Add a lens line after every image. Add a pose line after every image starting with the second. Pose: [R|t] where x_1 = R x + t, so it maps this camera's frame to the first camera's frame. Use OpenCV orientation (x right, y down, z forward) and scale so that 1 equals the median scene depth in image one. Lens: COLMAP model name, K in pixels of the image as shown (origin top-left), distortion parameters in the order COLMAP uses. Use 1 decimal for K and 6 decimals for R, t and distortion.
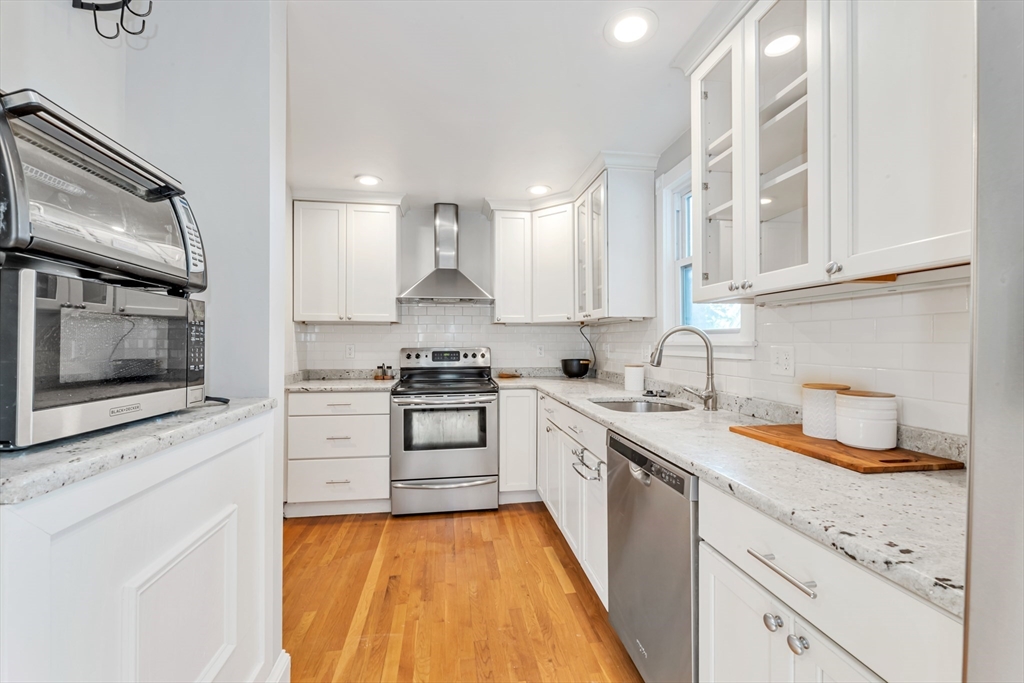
lens RADIAL K [[413.8, 0, 518.3], [0, 413.8, 341.8], [0, 0, 1]] dist [0.002682, -0.000934]
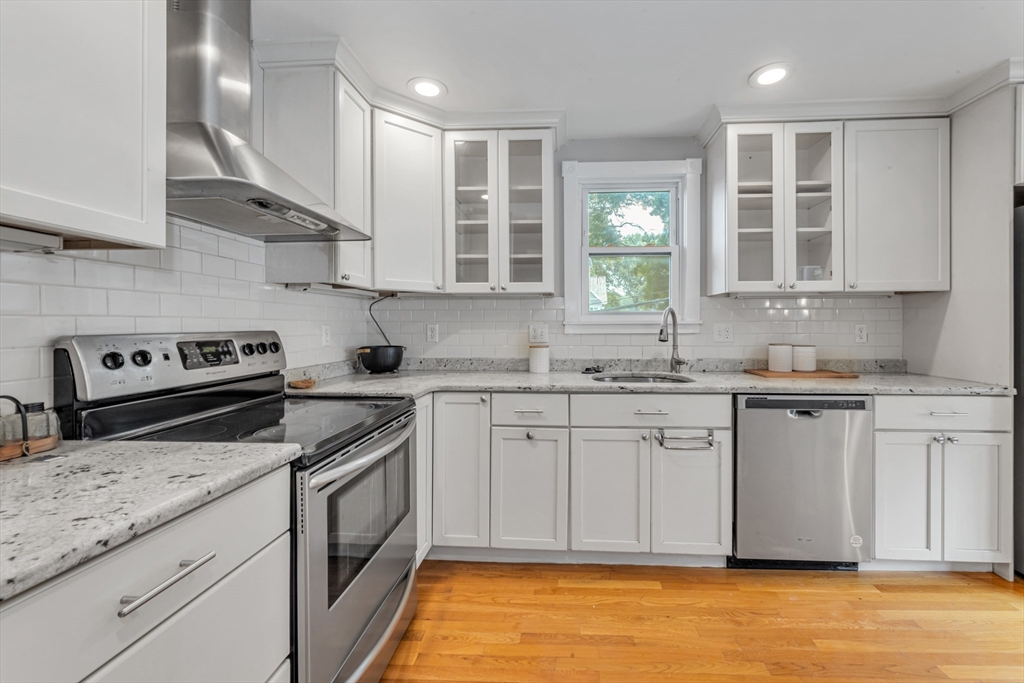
lens RADIAL K [[413.8, 0, 539.3], [0, 413.8, 333.4], [0, 0, 1]] dist [0.002682, -0.000934]
pose [[0.225798, -0.016651, 0.974032, -0.571222], [0.001259, 0.999858, 0.016801, 0.011416], [-0.974173, -0.002567, 0.225787, 0.714638]]
